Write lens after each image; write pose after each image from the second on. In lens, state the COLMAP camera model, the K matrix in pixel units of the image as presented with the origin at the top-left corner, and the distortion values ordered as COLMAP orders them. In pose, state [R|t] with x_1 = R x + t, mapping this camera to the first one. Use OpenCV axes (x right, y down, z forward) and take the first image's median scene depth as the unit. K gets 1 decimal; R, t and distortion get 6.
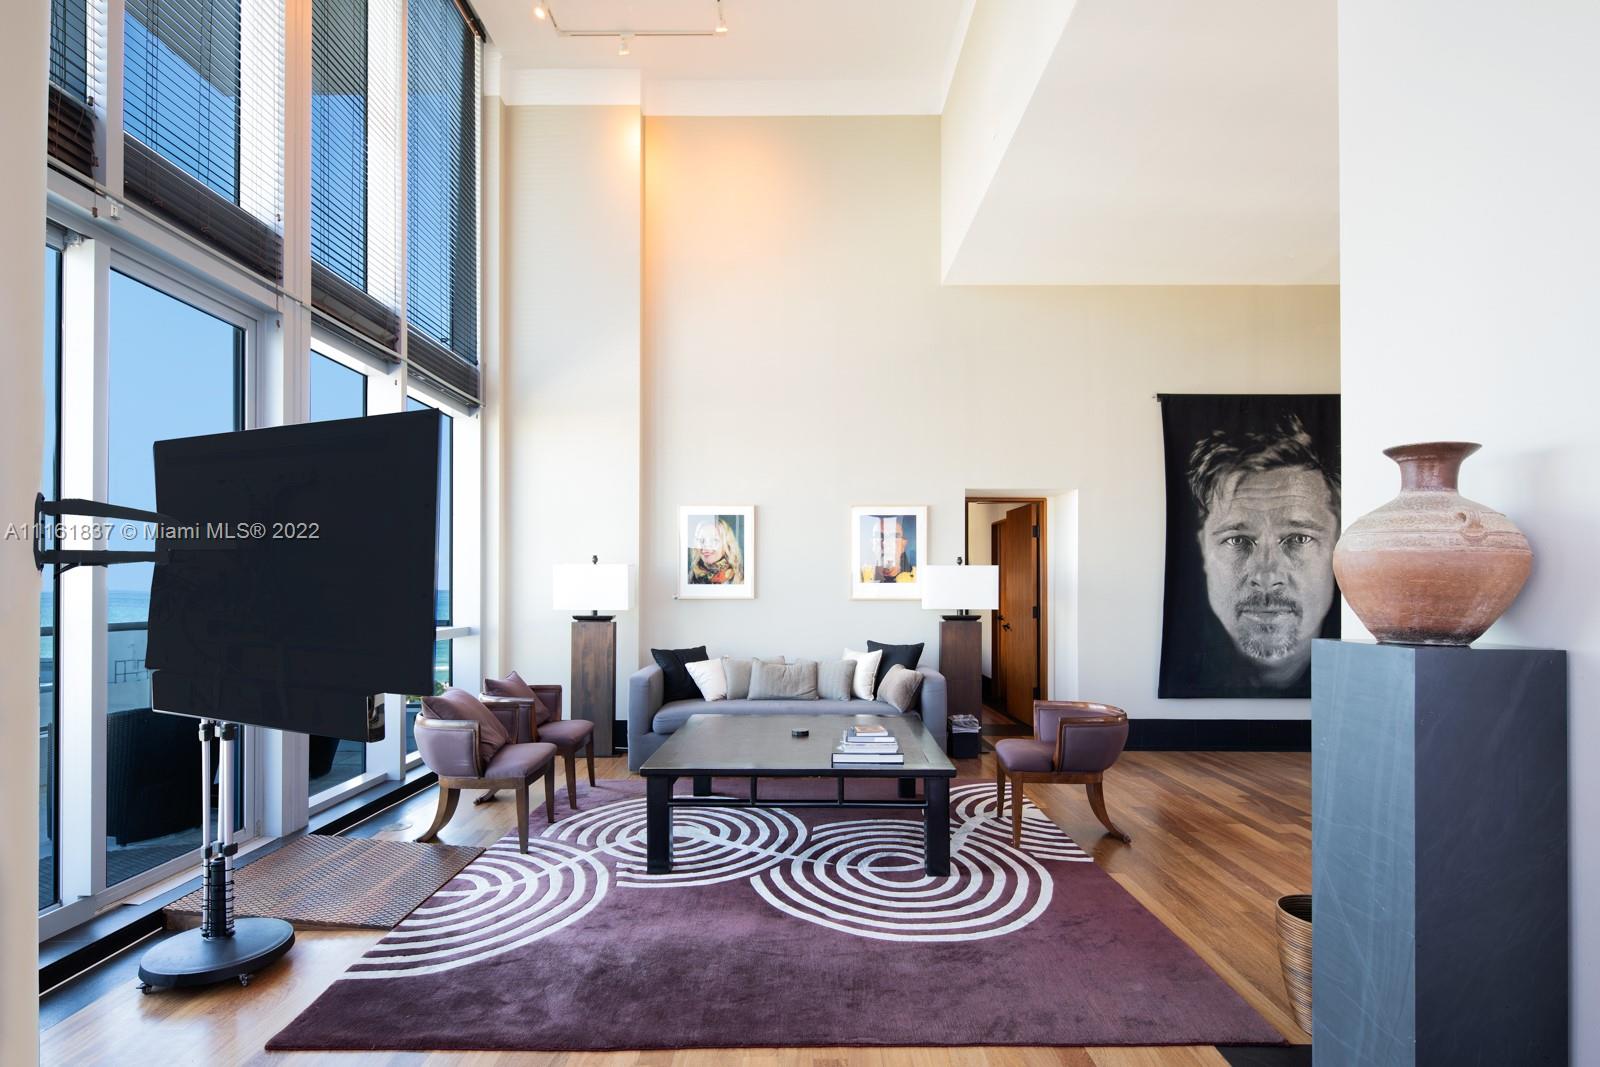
lens RADIAL K [[776.6, 0, 792.6], [0, 776.6, 586.8], [0, 0, 1]] dist [0.005610, -0.005418]
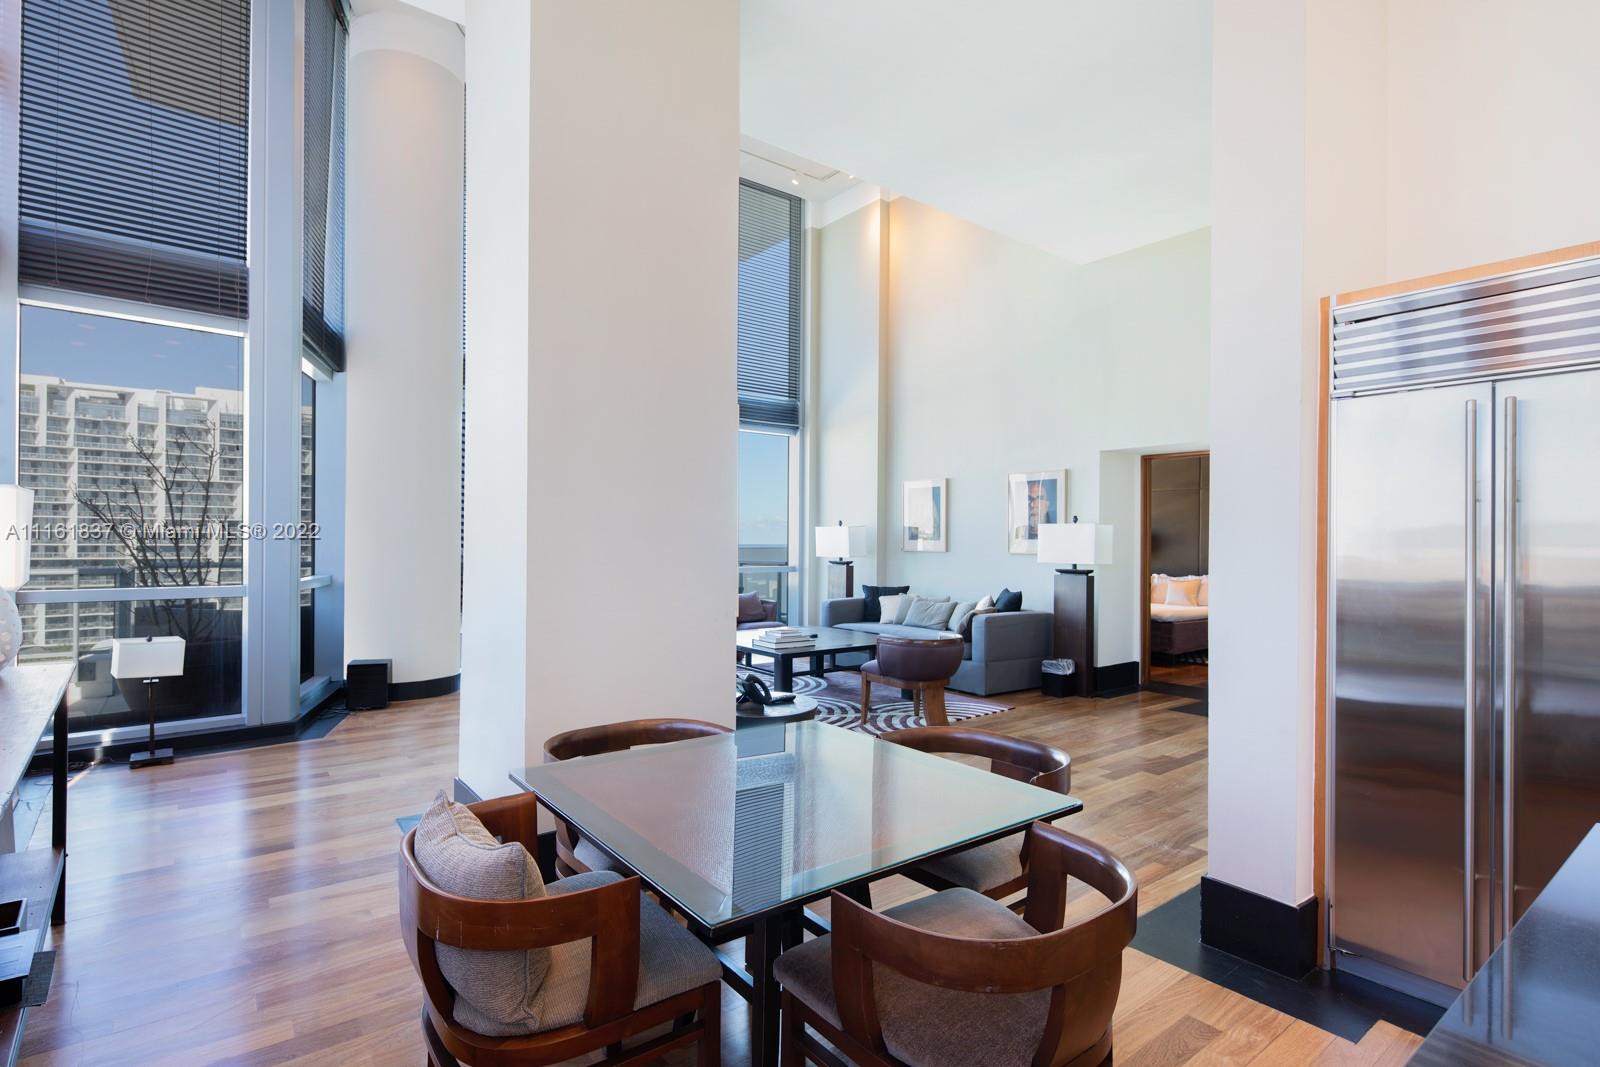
lens RADIAL K [[776.6, 0, 792.6], [0, 776.6, 534.4], [0, 0, 1]] dist [0.005610, -0.005418]
pose [[0.625251, -0.002147, -0.780421, 0.795237], [-0.006902, 0.999942, -0.008281, -0.000226], [0.780393, 0.010564, 0.625200, 0.003581]]
